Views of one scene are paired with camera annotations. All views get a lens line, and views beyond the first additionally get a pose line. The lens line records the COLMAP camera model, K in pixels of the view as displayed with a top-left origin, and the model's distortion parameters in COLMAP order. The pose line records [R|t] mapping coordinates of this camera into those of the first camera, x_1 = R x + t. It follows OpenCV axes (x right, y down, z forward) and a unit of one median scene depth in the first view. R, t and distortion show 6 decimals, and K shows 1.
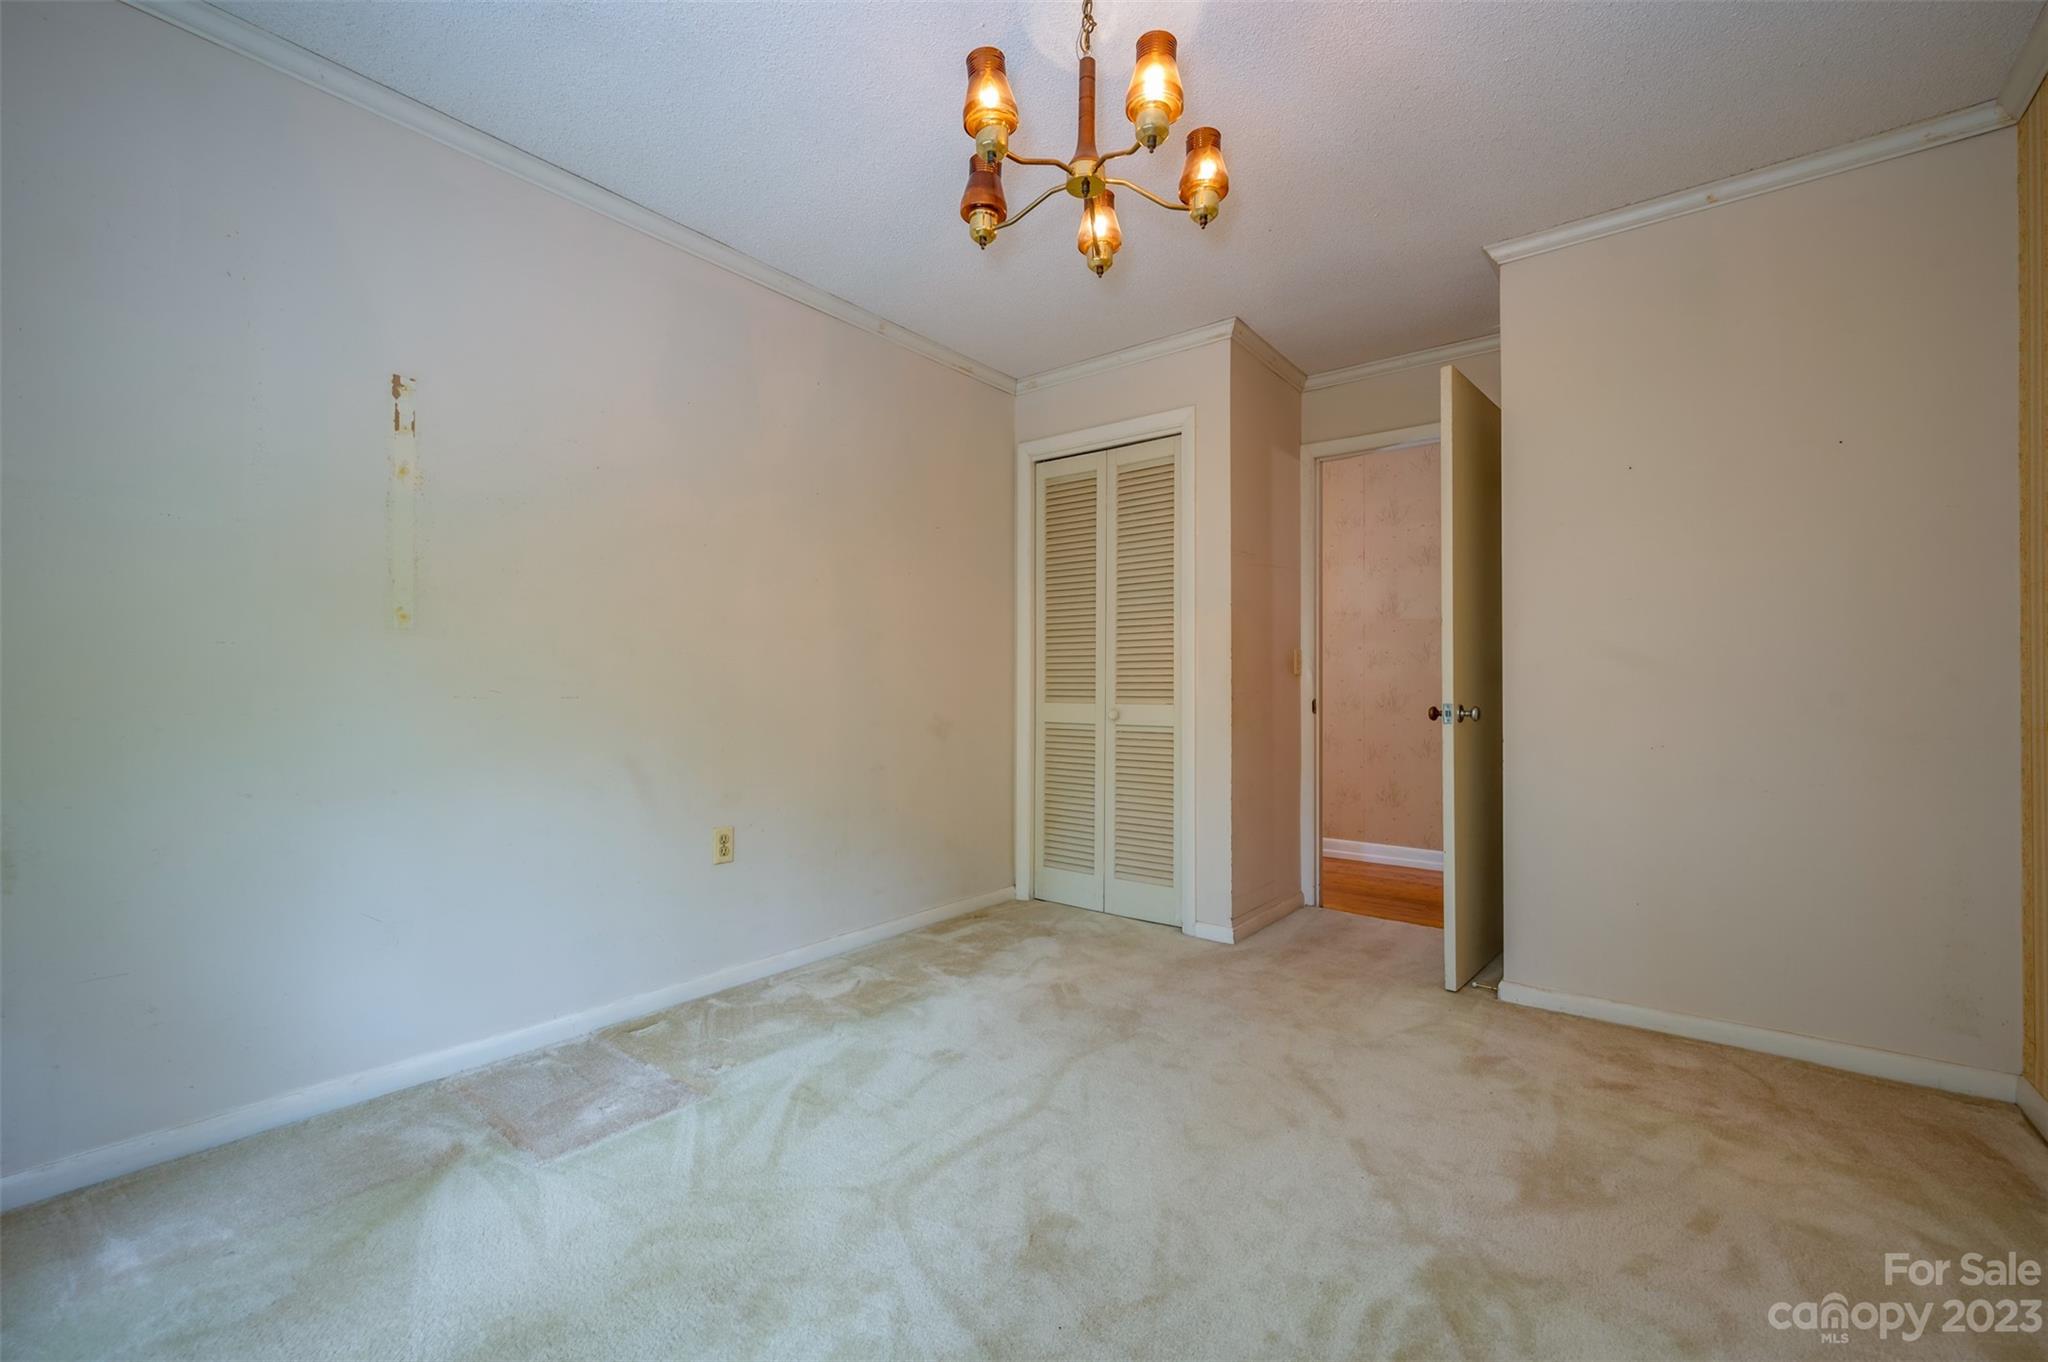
lens RADIAL K [[848.2, 0, 1027.1], [0, 848.2, 691.8], [0, 0, 1]] dist [-0.000920, -0.000087]
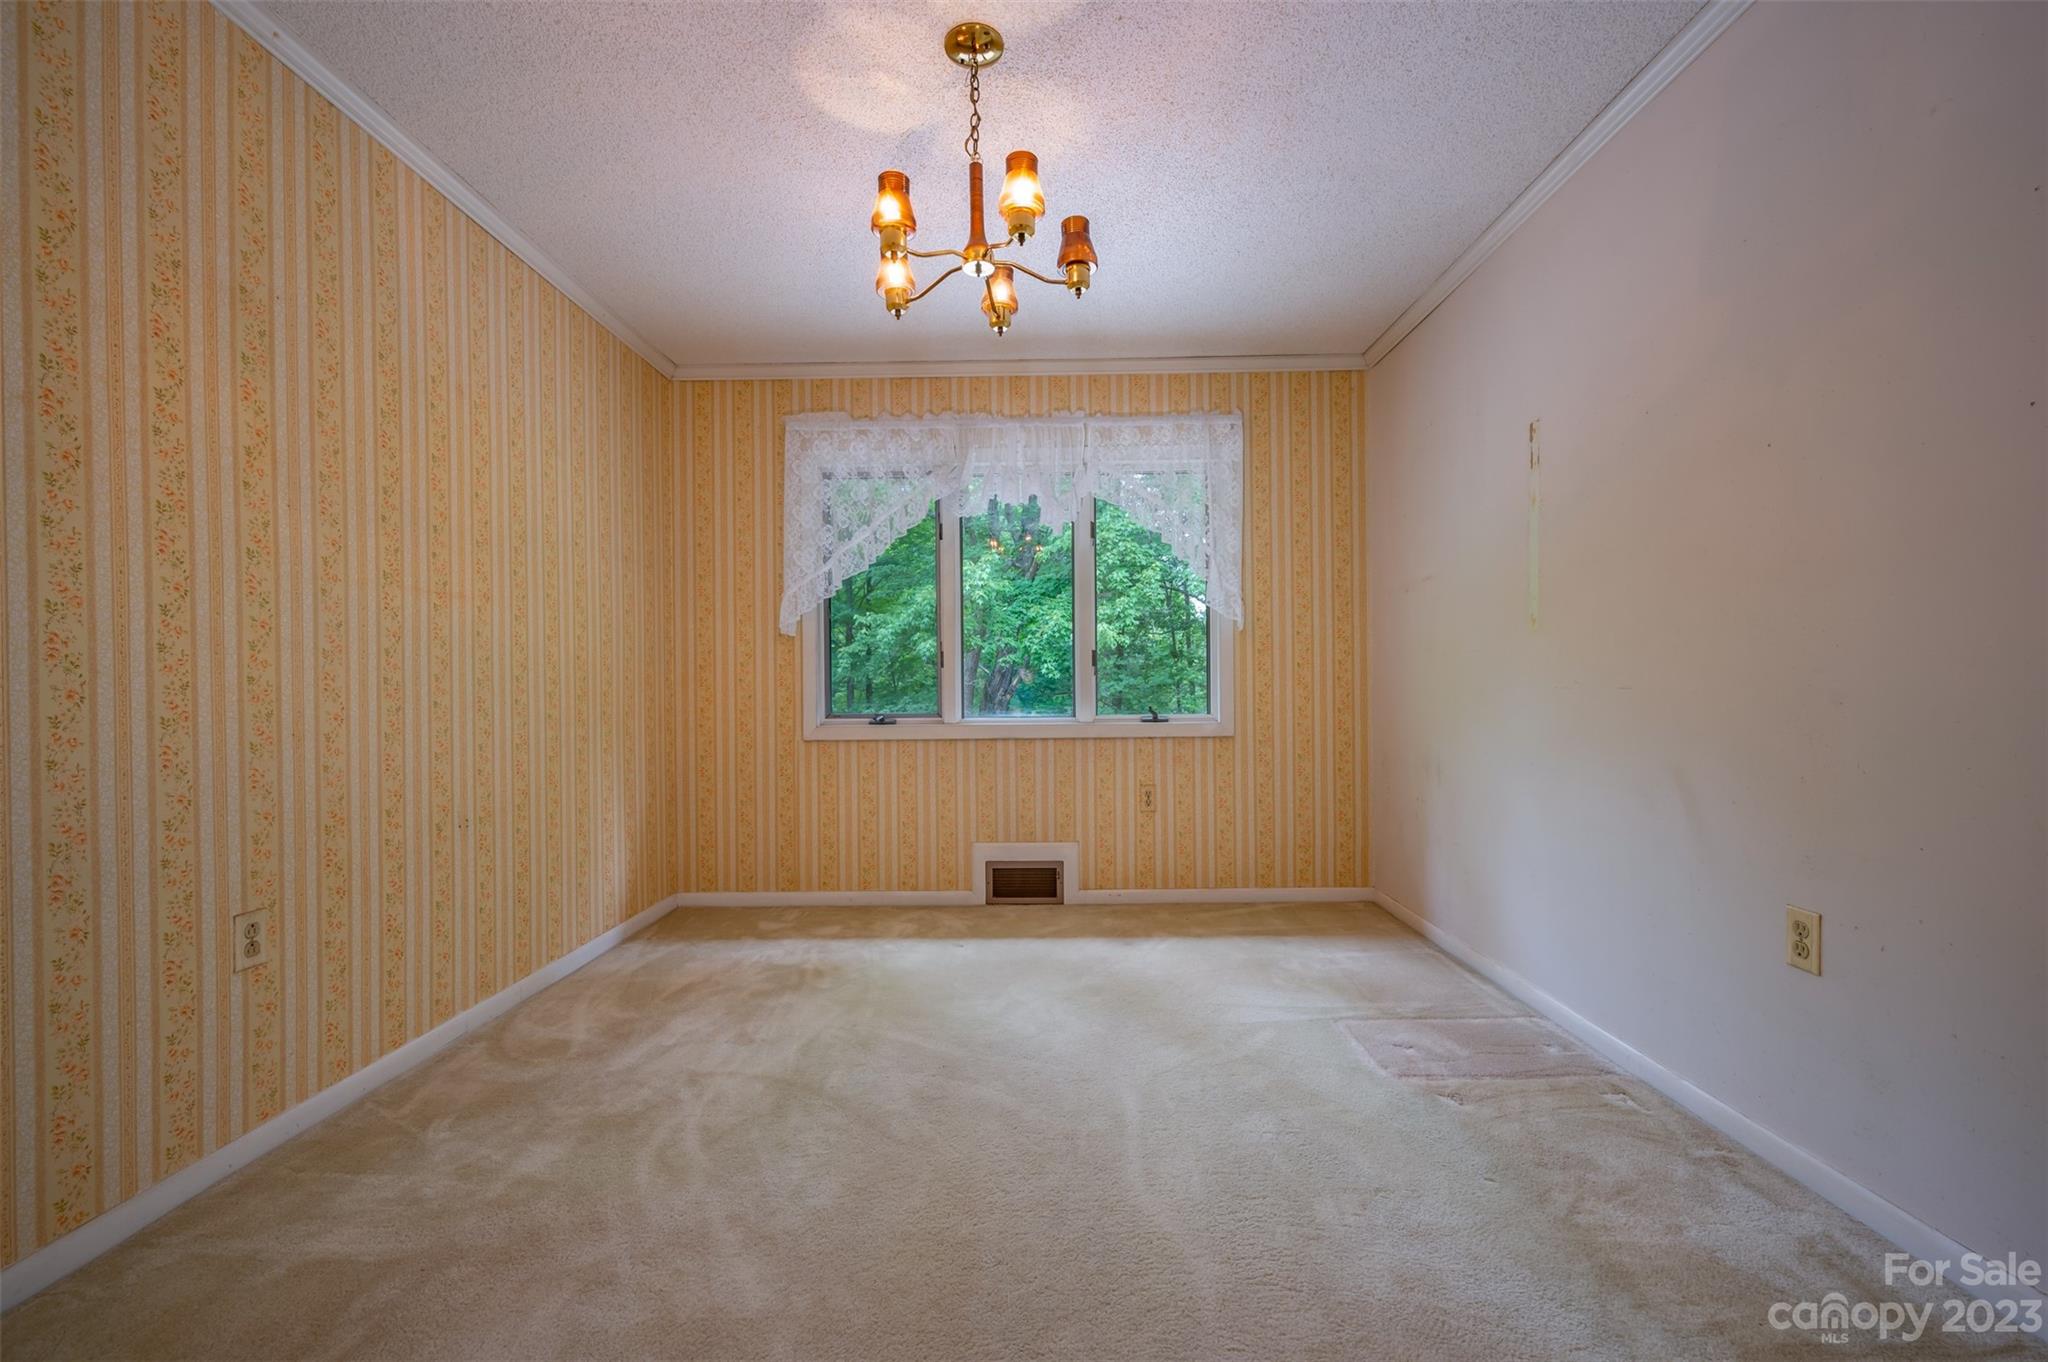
lens RADIAL K [[848.2, 0, 1027.1], [0, 848.2, 691.8], [0, 0, 1]] dist [-0.000920, -0.000087]
pose [[-0.796375, 0.007434, -0.604758, 0.458815], [0.007737, 0.999968, 0.002105, -0.004338], [0.604754, -0.003003, -0.796407, 1.150698]]
